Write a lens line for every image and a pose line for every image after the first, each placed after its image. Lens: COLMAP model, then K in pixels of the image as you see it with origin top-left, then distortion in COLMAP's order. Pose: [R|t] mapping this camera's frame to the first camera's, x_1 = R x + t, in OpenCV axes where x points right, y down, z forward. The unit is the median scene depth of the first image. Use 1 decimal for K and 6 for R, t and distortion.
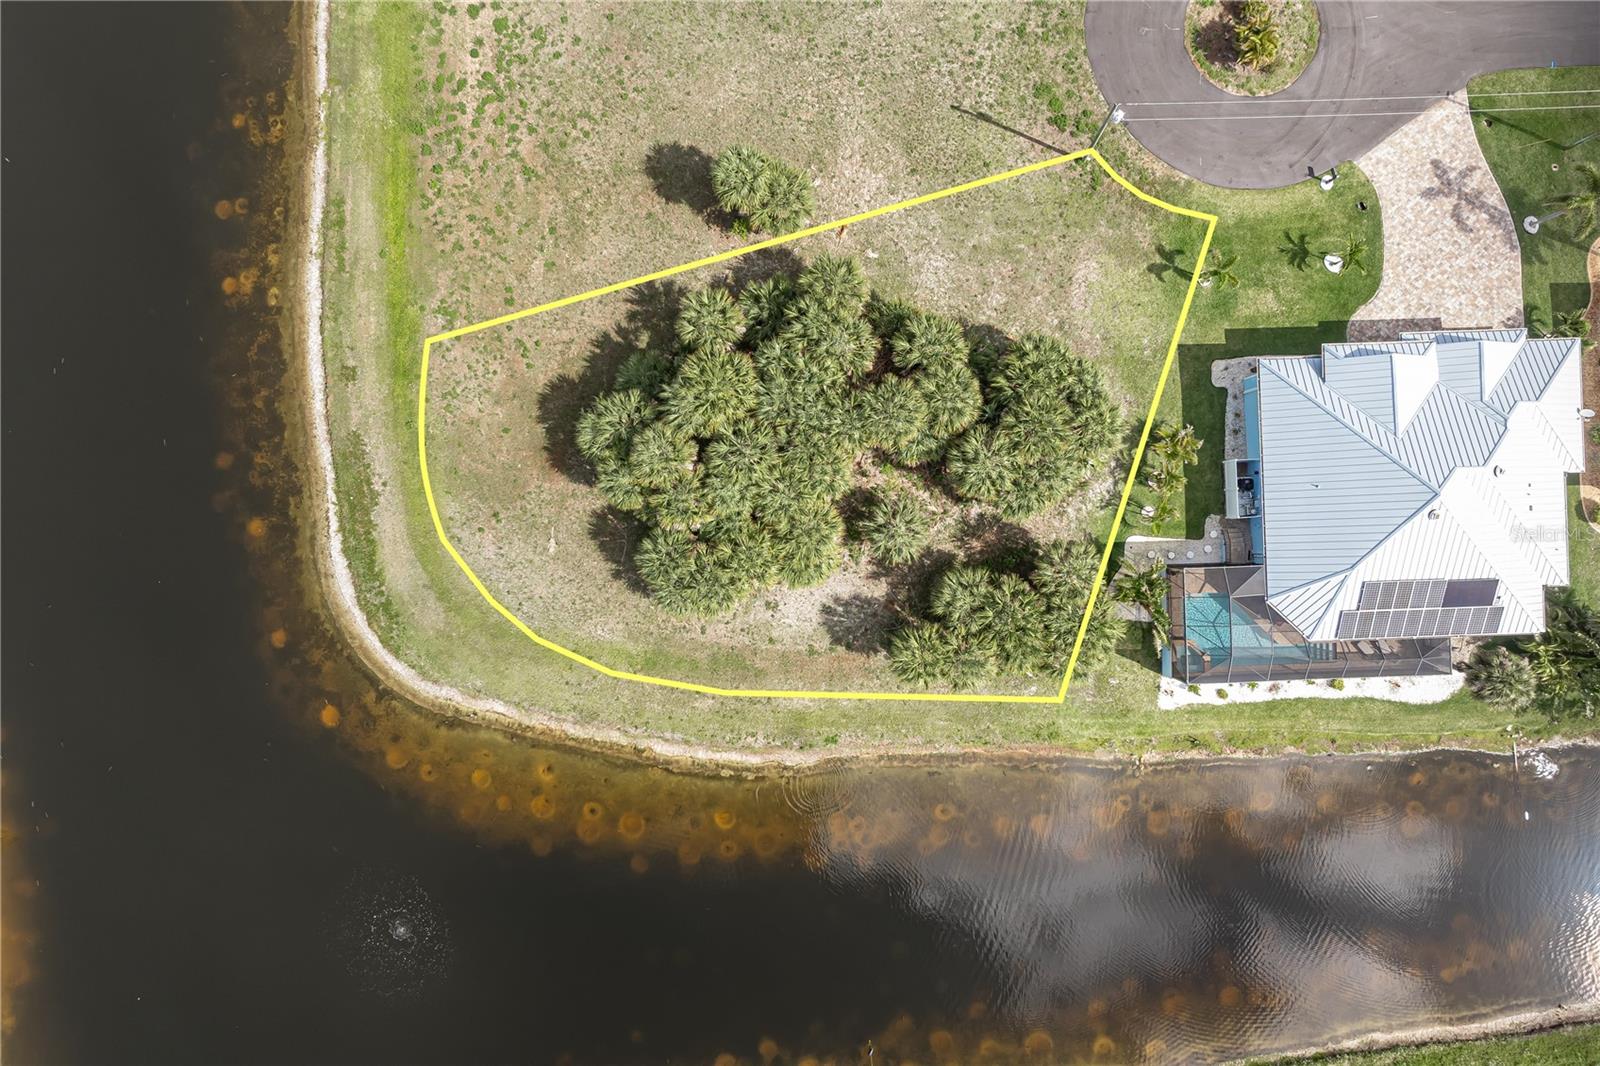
lens RADIAL K [[1126.9, 0, 824.9], [0, 1126.9, 521.6], [0, 0, 1]] dist [-0.030945, 0.017439]
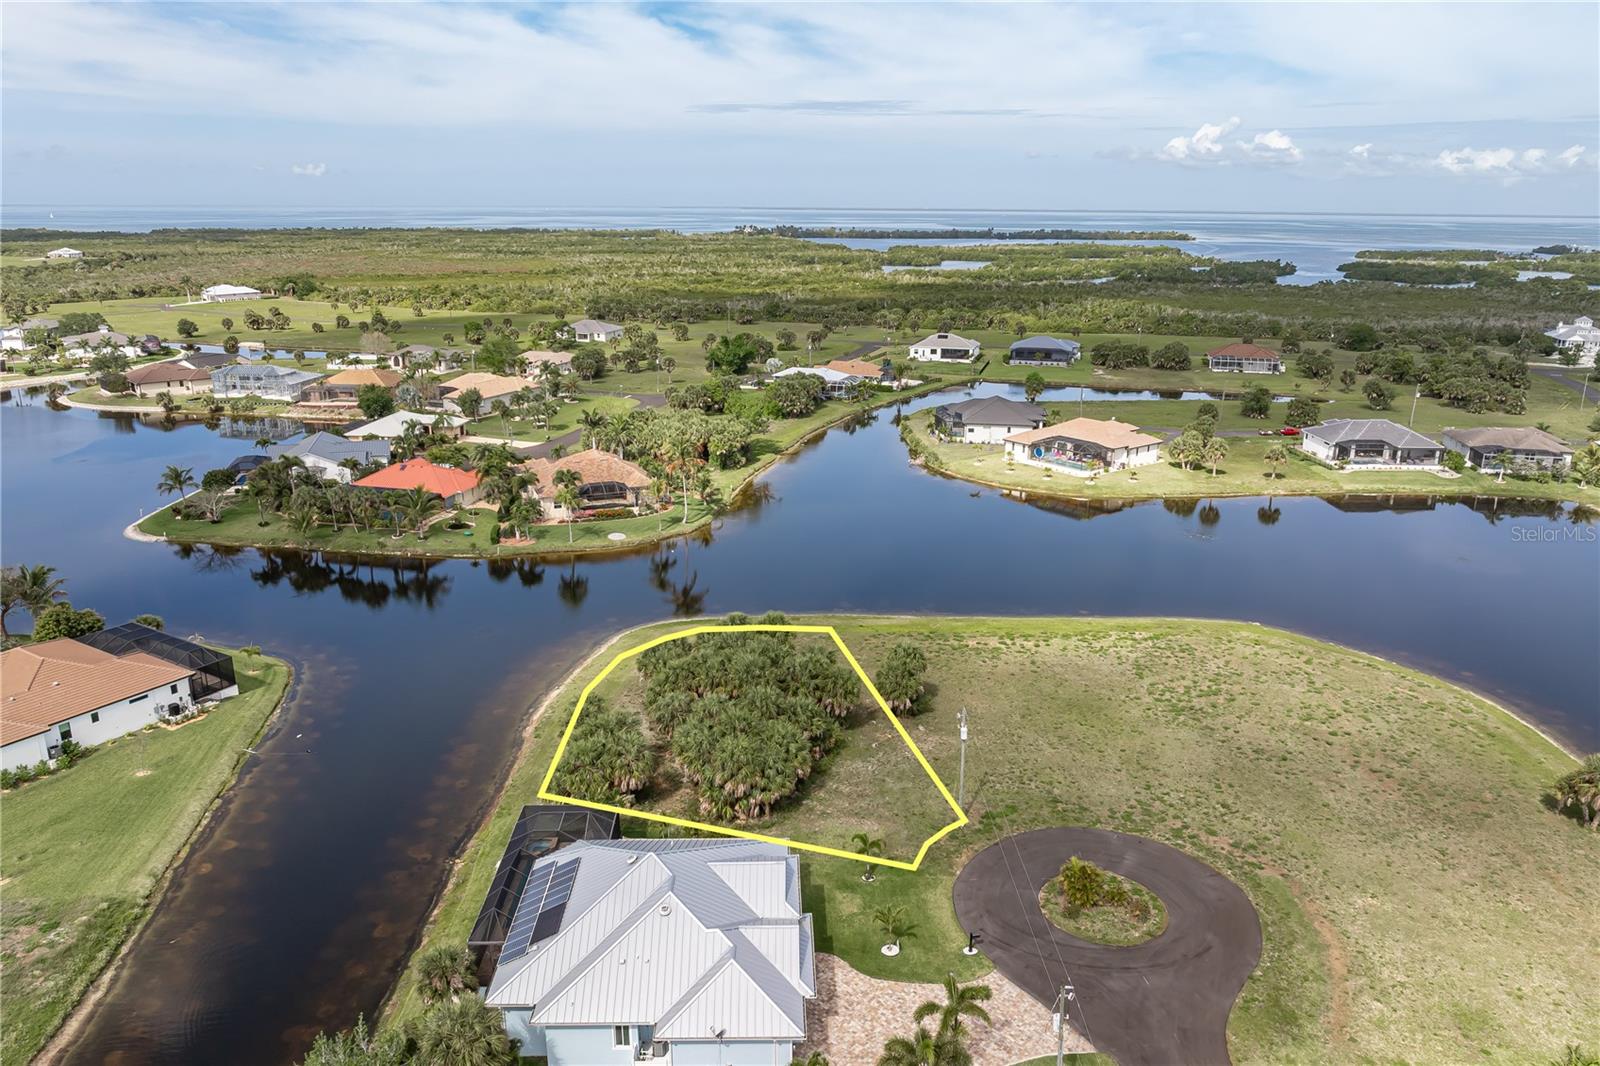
lens RADIAL K [[1126.9, 0, 806.5], [0, 1126.9, 520.0], [0, 0, 1]] dist [-0.030945, 0.017439]
pose [[-0.003412, 0.269297, -0.963051, 1.315294], [-0.999982, -0.005723, 0.001942, -0.151587], [-0.004989, 0.963040, 0.269312, 0.342382]]
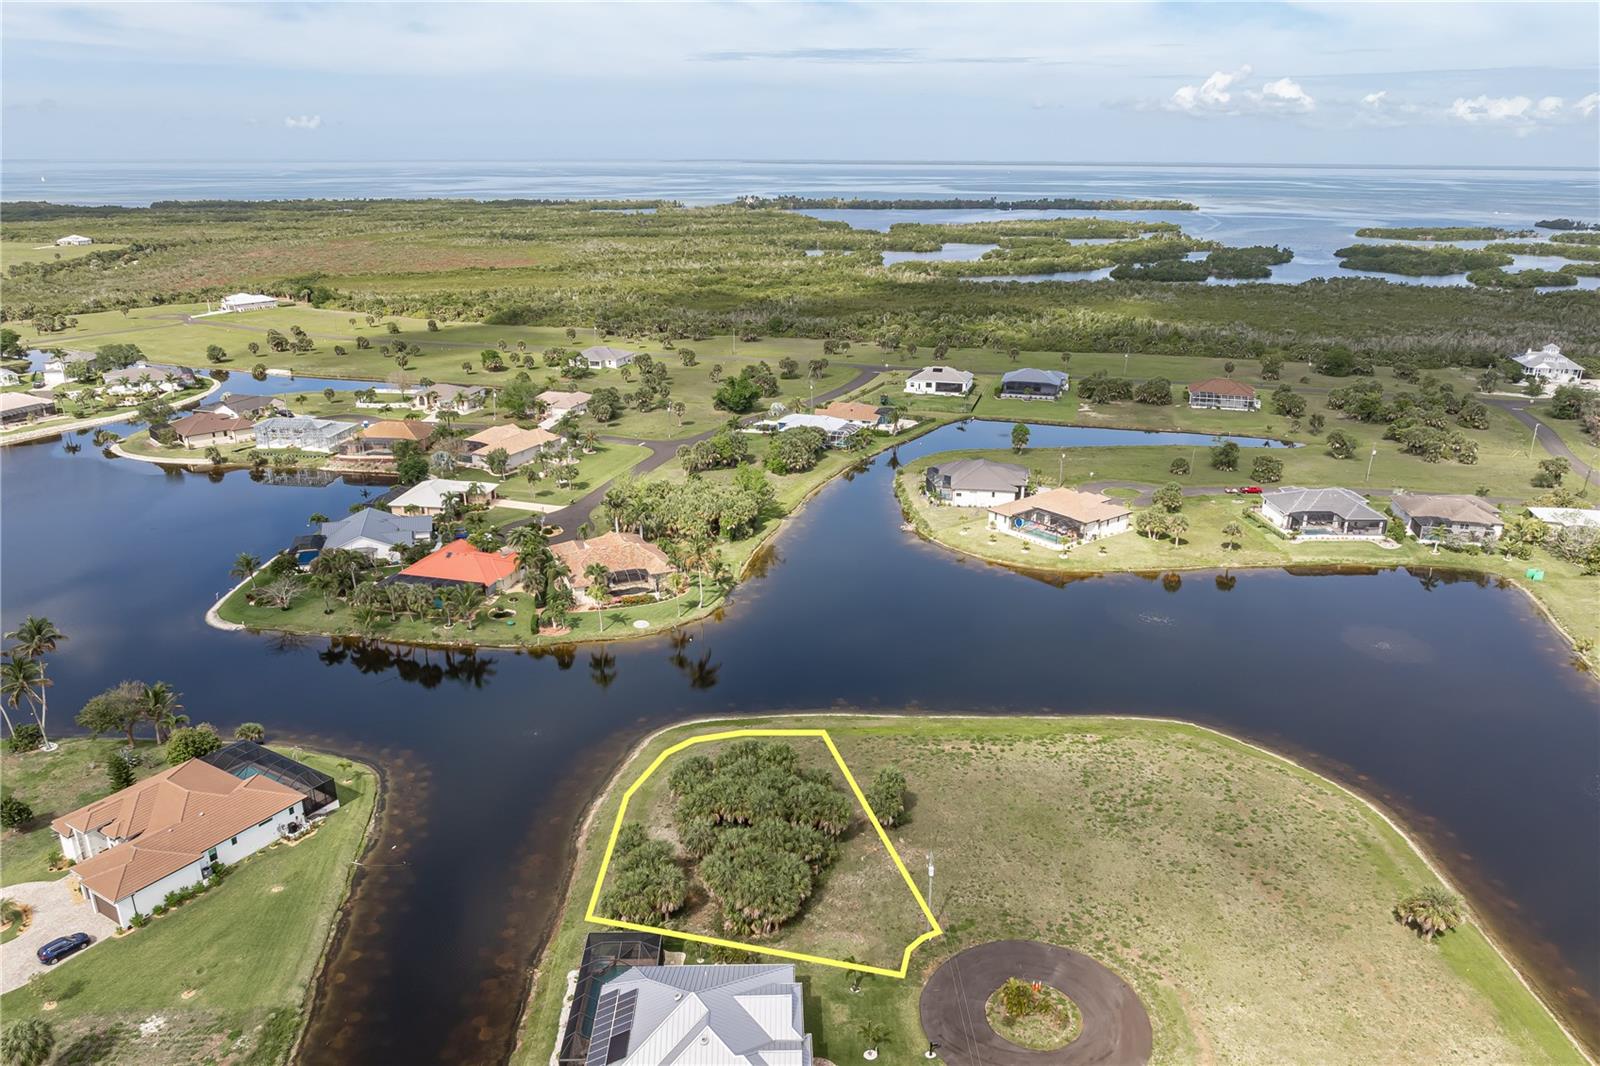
lens RADIAL K [[1126.9, 0, 806.9], [0, 1126.9, 541.5], [0, 0, 1]] dist [-0.030945, 0.017439]
pose [[-0.004758, 0.322877, -0.946429, 1.520544], [-0.999983, -0.004597, 0.003459, -0.152823], [-0.003235, 0.946430, 0.322894, -0.029568]]
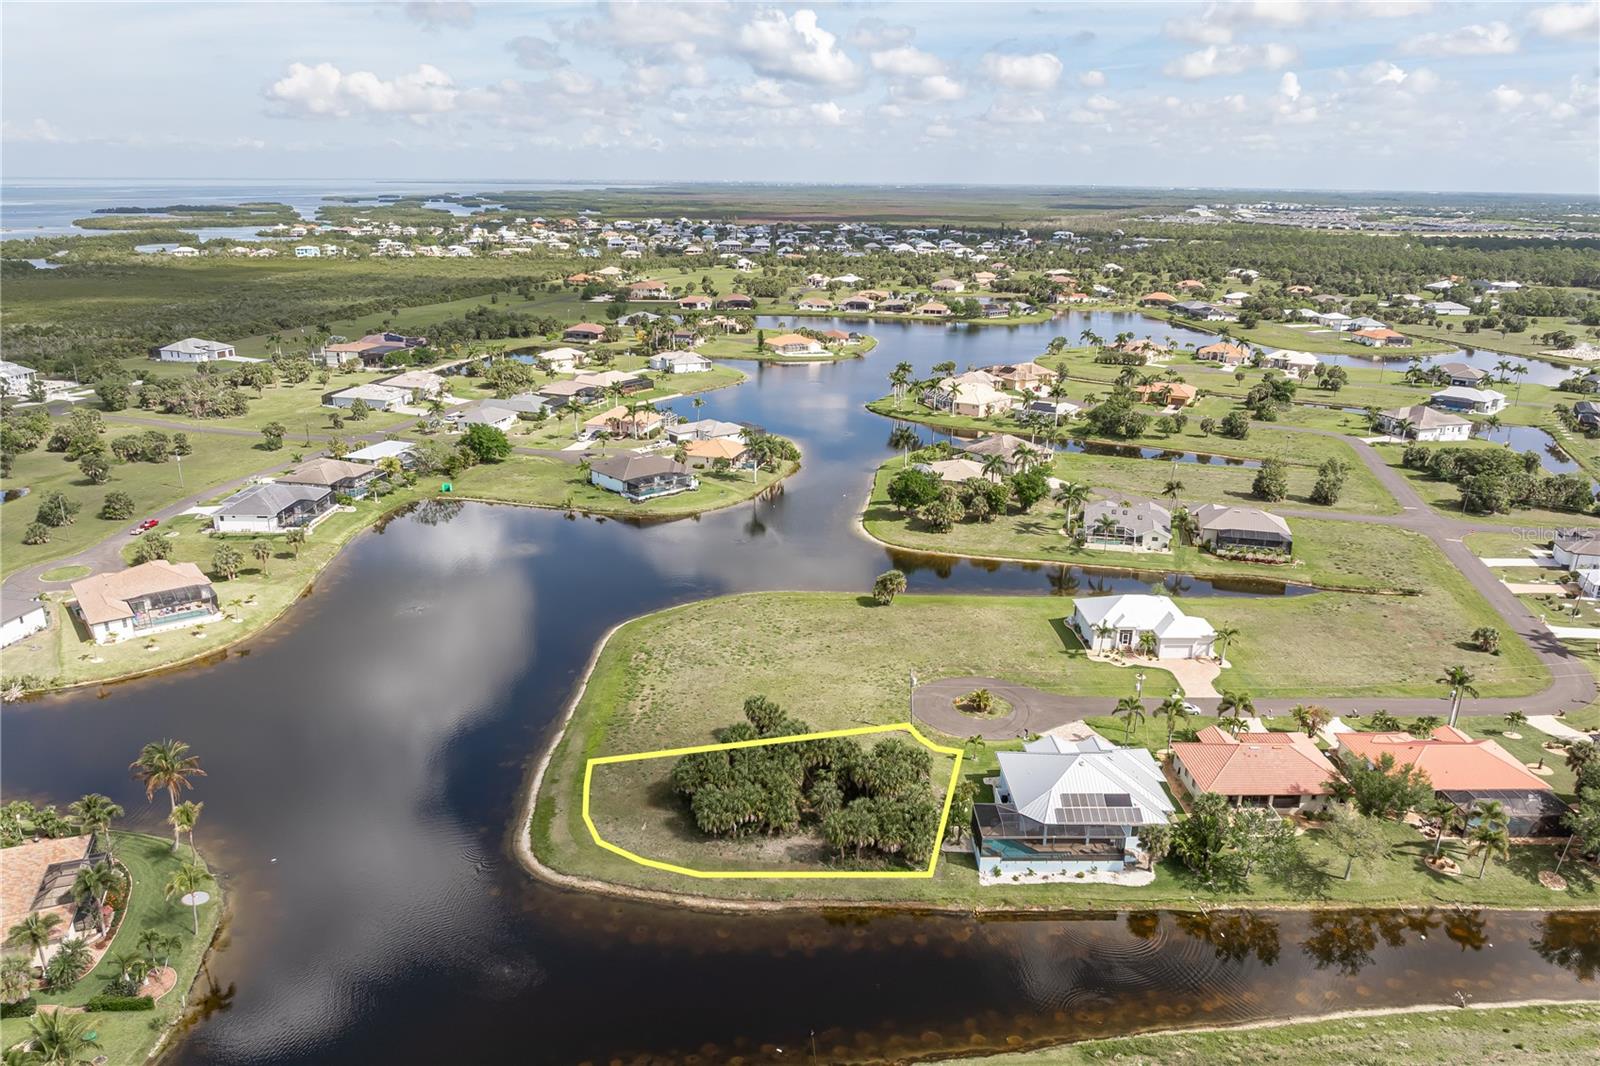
lens RADIAL K [[1126.9, 0, 798.1], [0, 1126.9, 533.1], [0, 0, 1]] dist [-0.030945, 0.017439]
pose [[0.999824, 0.012491, -0.014030, 0.033962], [-0.017151, 0.302366, -0.953037, 1.642864], [-0.007662, 0.953110, 0.302527, -0.036462]]
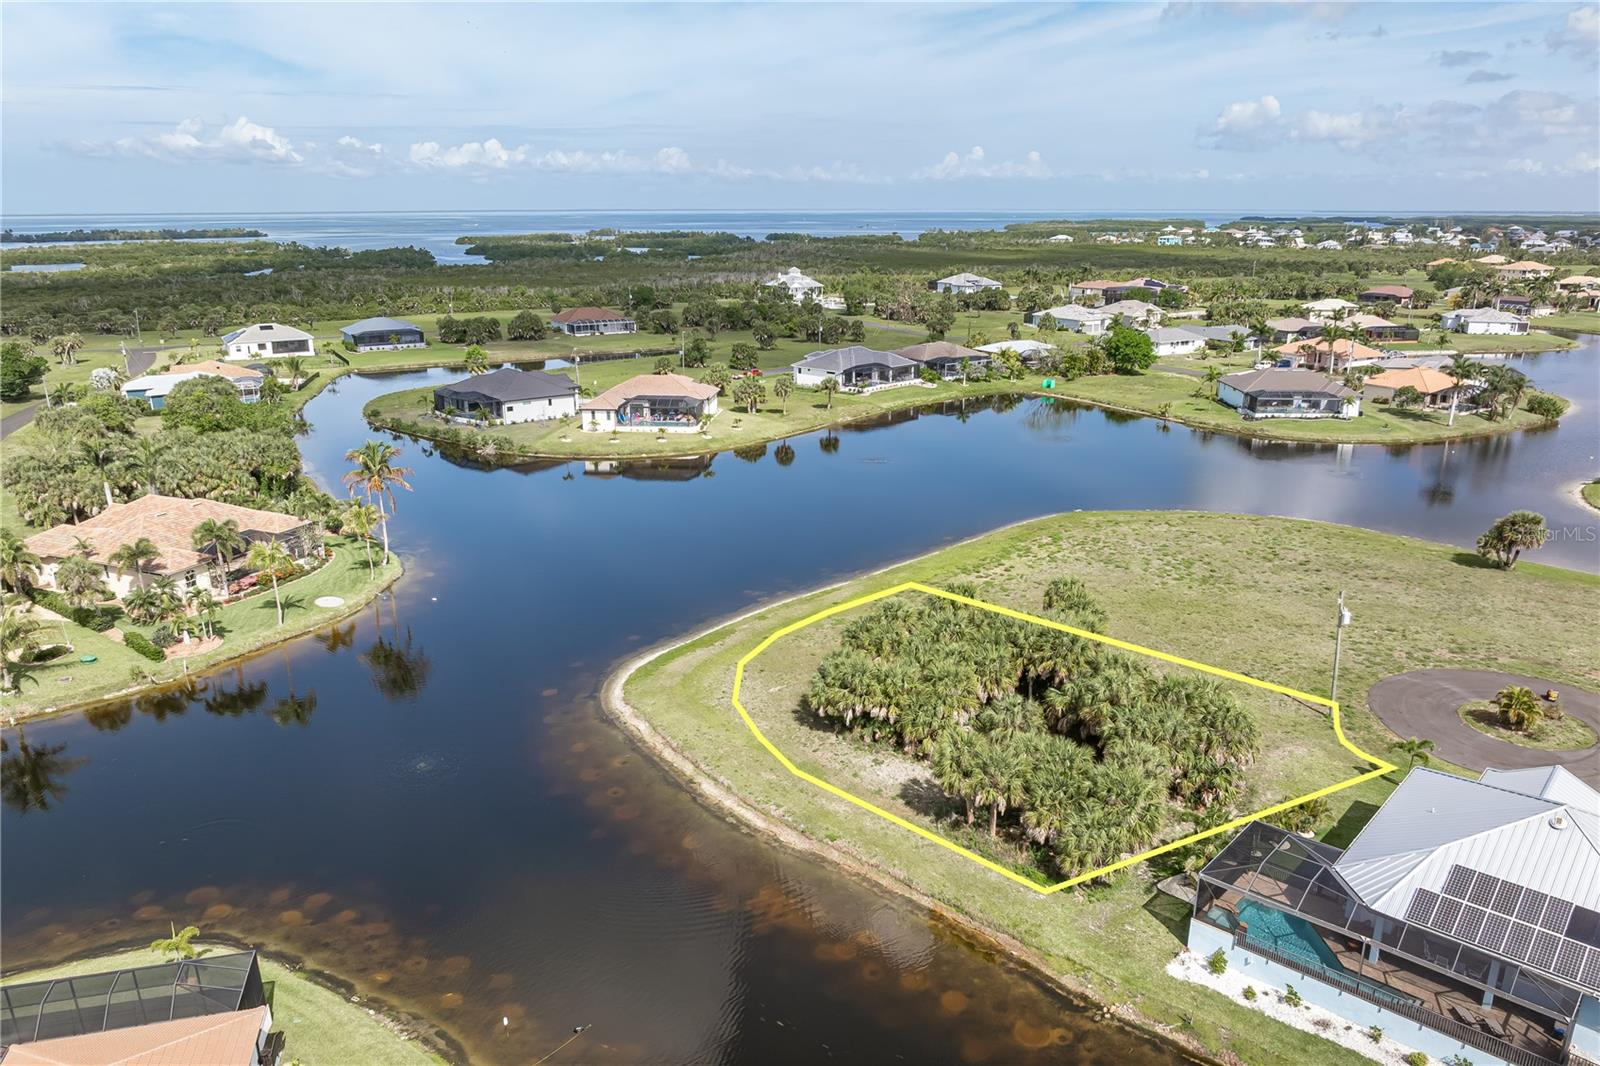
lens RADIAL K [[1126.9, 0, 806.8], [0, 1126.9, 553.2], [0, 0, 1]] dist [-0.030945, 0.017439]
pose [[0.715050, 0.204764, -0.668412, 0.578805], [-0.699068, 0.213200, -0.682532, 0.807986], [0.002747, 0.955310, 0.295593, 0.485557]]
